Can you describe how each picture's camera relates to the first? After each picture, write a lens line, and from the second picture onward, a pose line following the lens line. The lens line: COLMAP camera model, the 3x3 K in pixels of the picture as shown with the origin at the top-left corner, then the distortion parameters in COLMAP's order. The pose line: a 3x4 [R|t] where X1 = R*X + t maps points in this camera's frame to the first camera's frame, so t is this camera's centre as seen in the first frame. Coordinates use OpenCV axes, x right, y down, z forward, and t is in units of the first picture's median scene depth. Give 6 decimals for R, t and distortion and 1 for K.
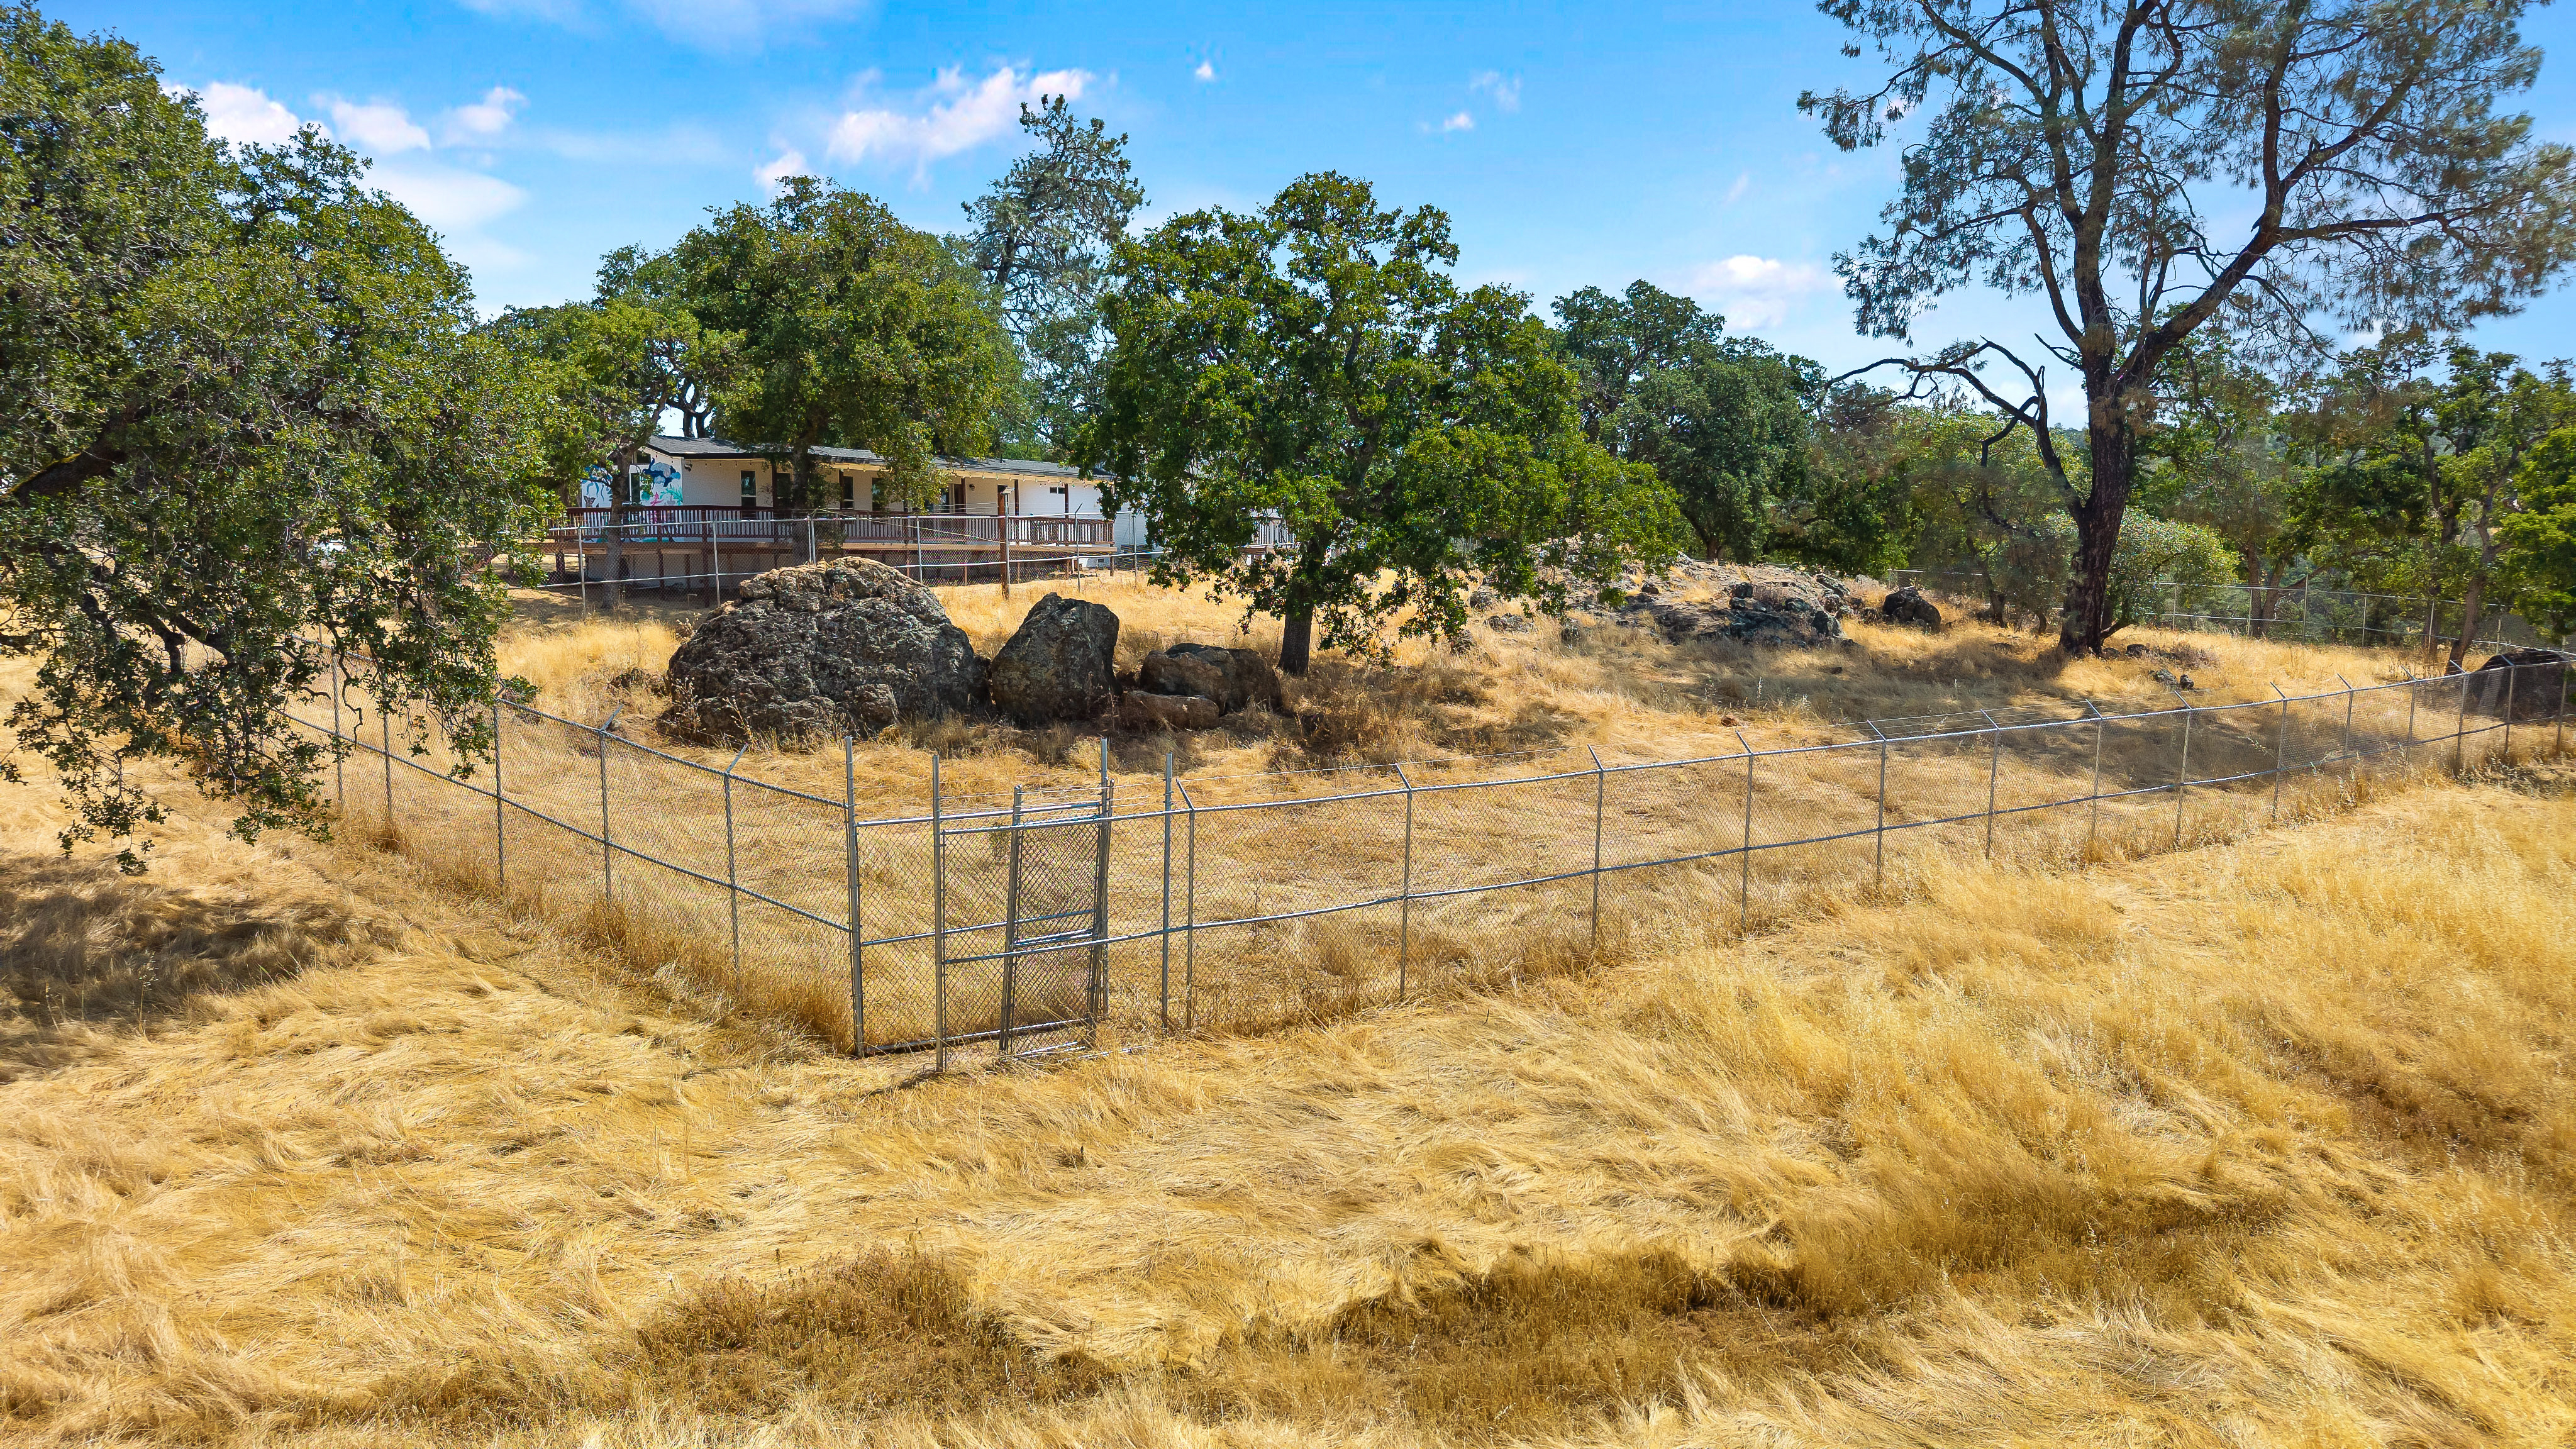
lens RADIAL K [[1712.4, 0, 1283.9], [0, 1712.4, 721.8], [0, 0, 1]] dist [0.023533, -0.029100]
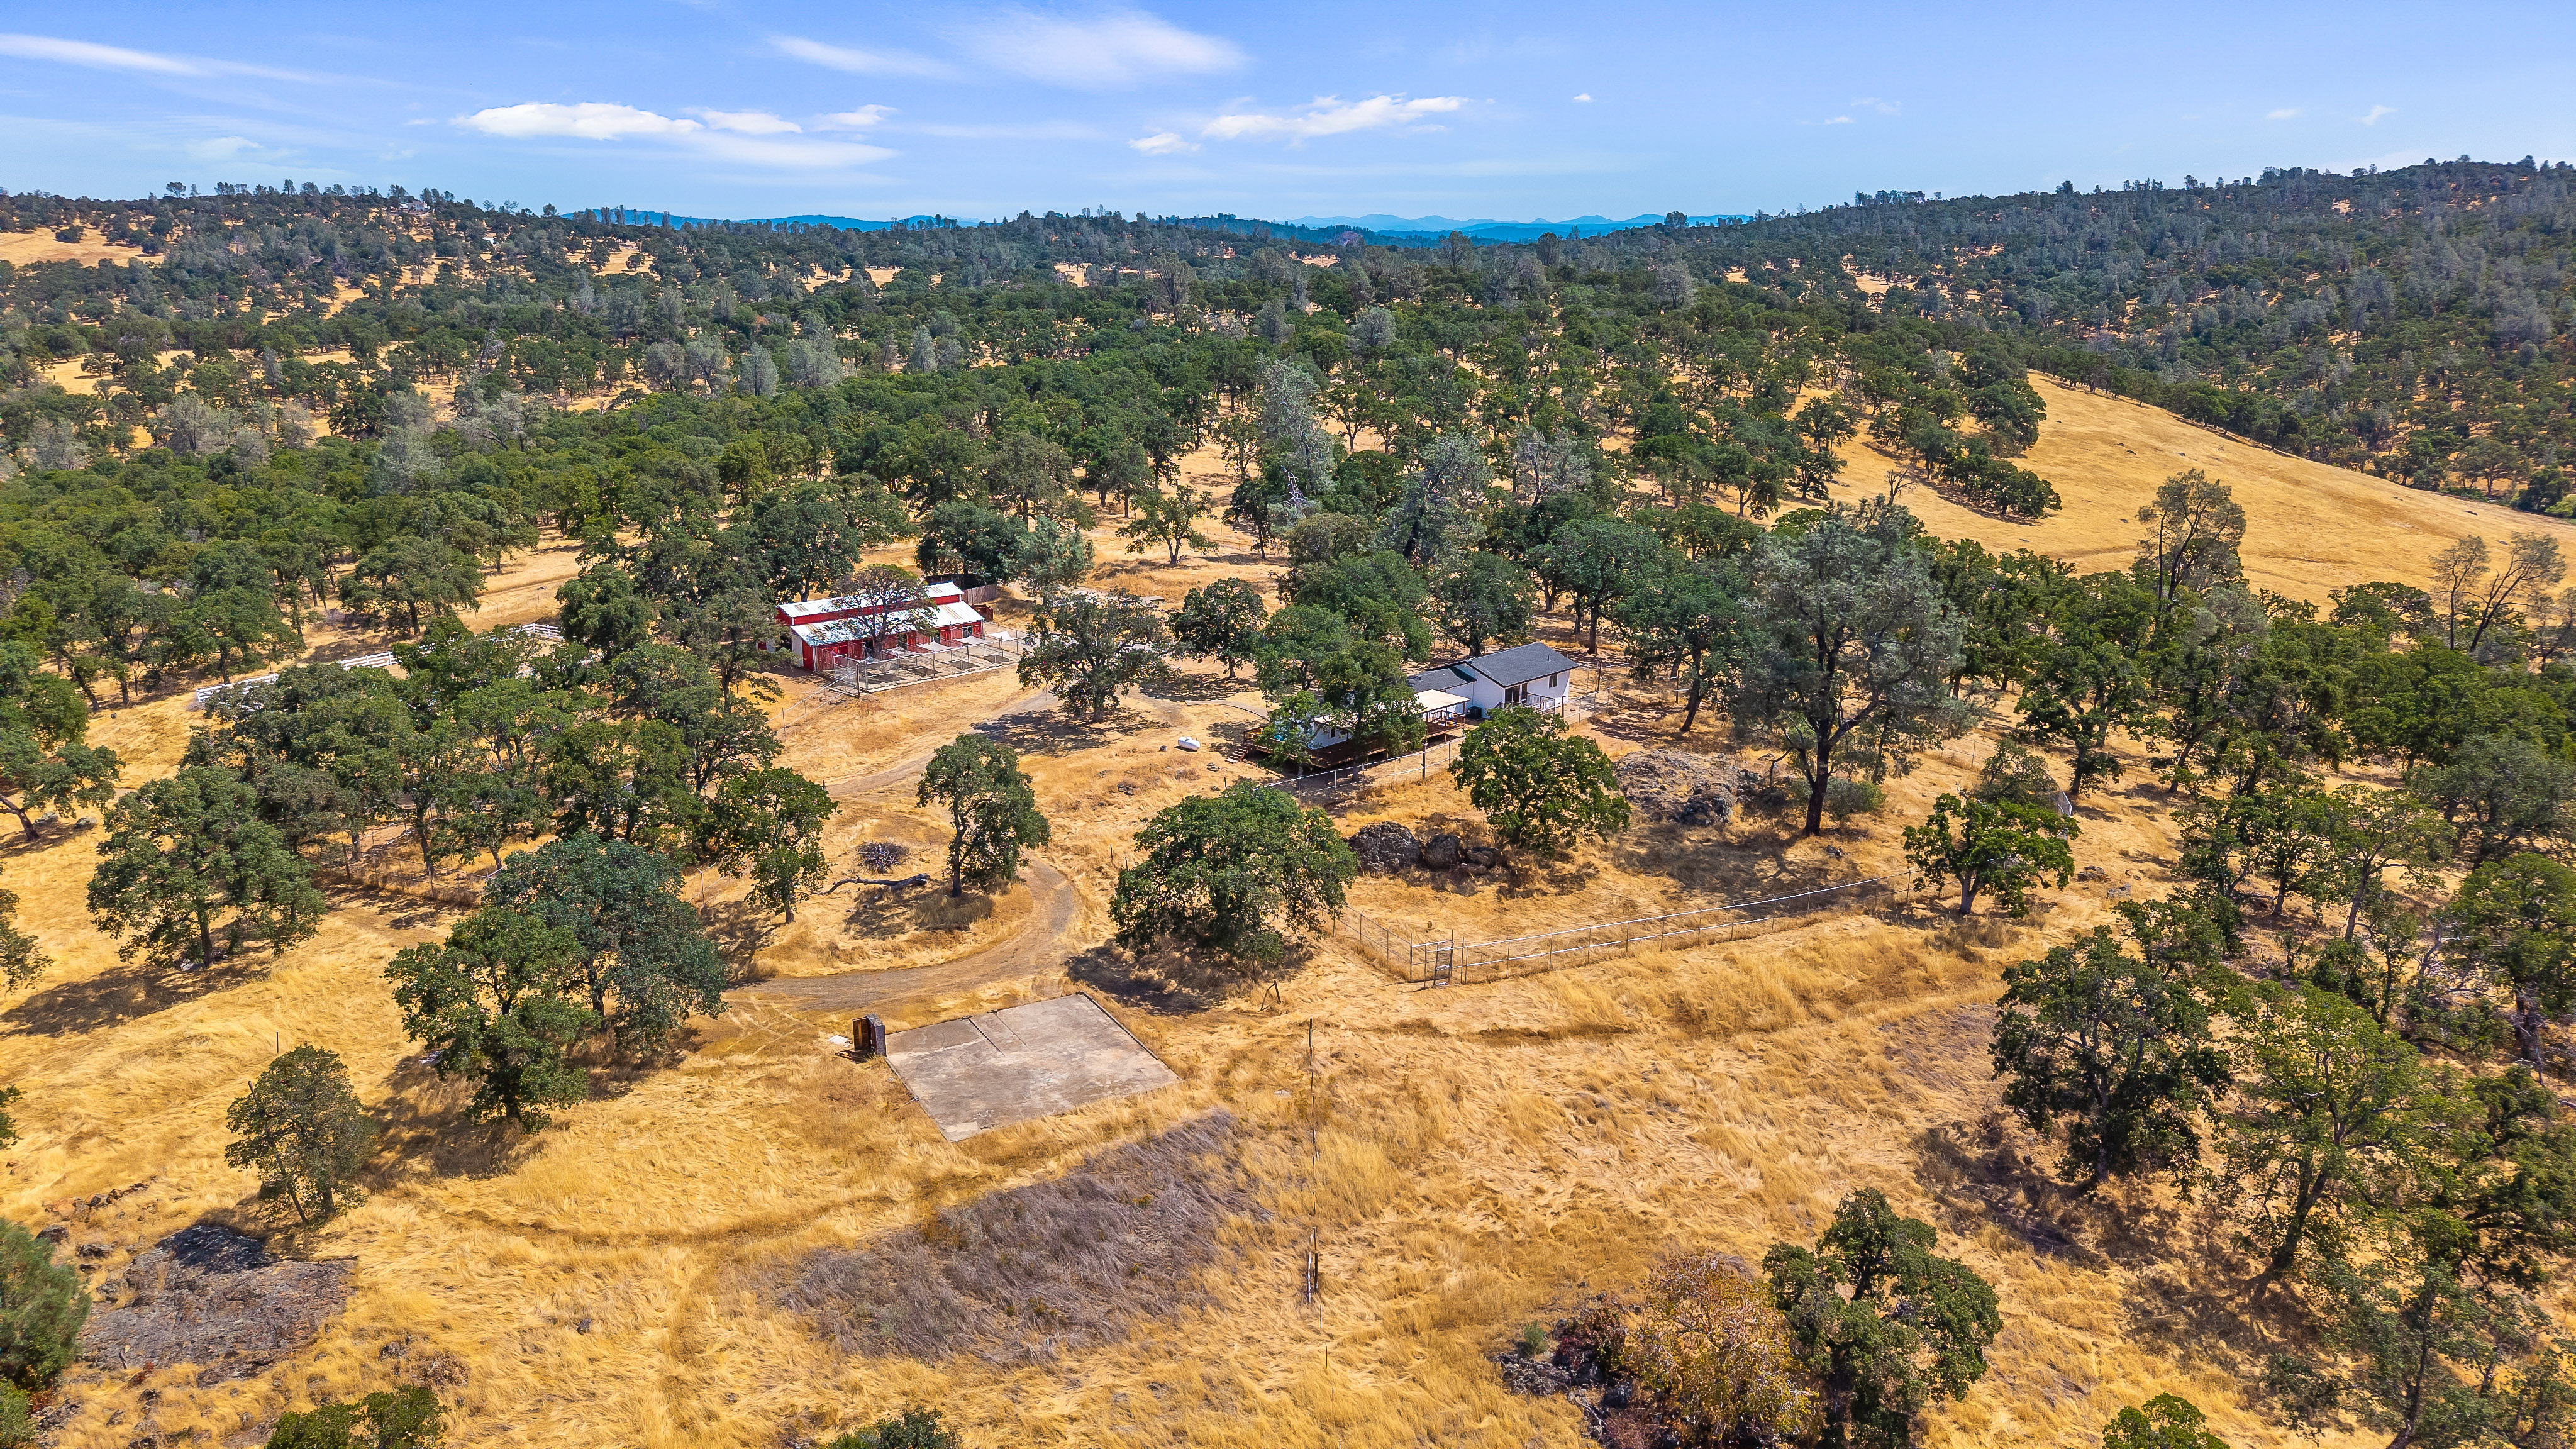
lens RADIAL K [[1712.4, 0, 1281.0], [0, 1712.4, 720.0], [0, 0, 1]] dist [0.023533, -0.029100]
pose [[0.976711, 0.062076, -0.205384, 0.384844], [-0.028535, 0.986311, 0.162411, -1.332157], [0.212654, -0.152768, 0.965111, -3.775722]]
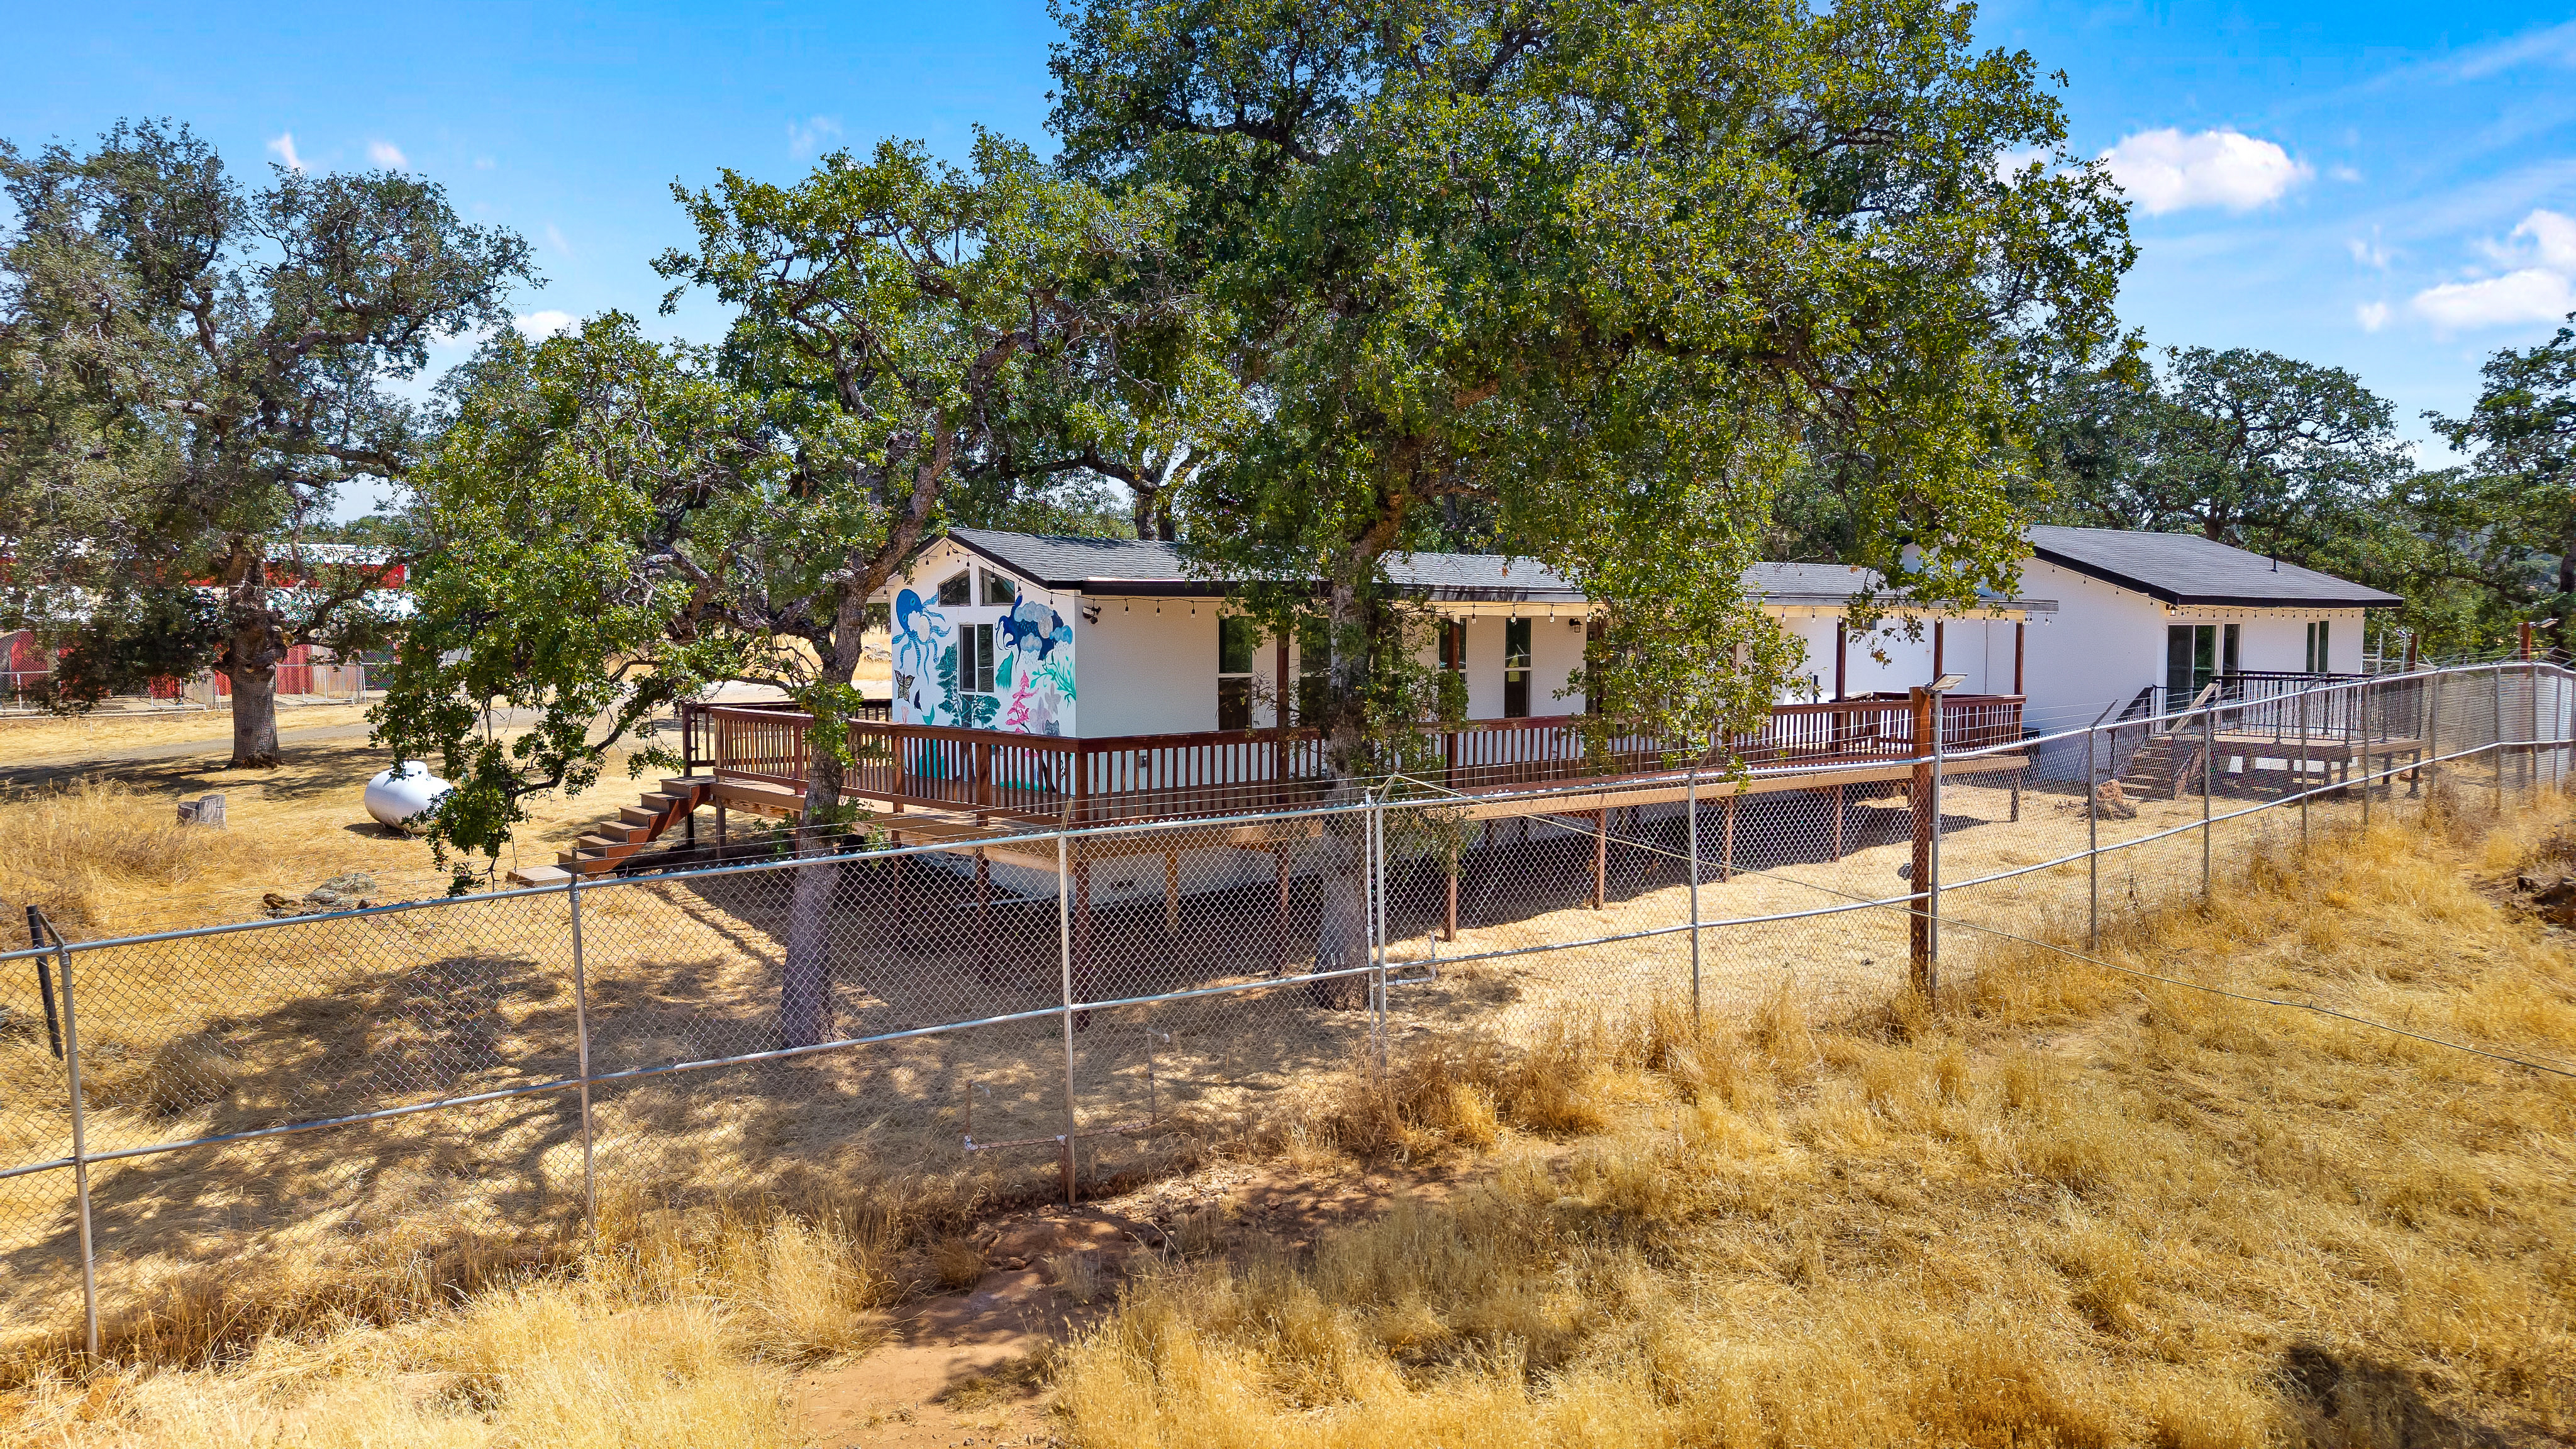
lens RADIAL K [[1712.4, 0, 1302.6], [0, 1712.4, 720.7], [0, 0, 1]] dist [0.023533, -0.029100]
pose [[0.955450, 0.020119, -0.294467, -0.391063], [-0.038385, 0.997671, -0.056384, -0.224185], [0.292646, 0.065175, 0.953997, 1.377953]]
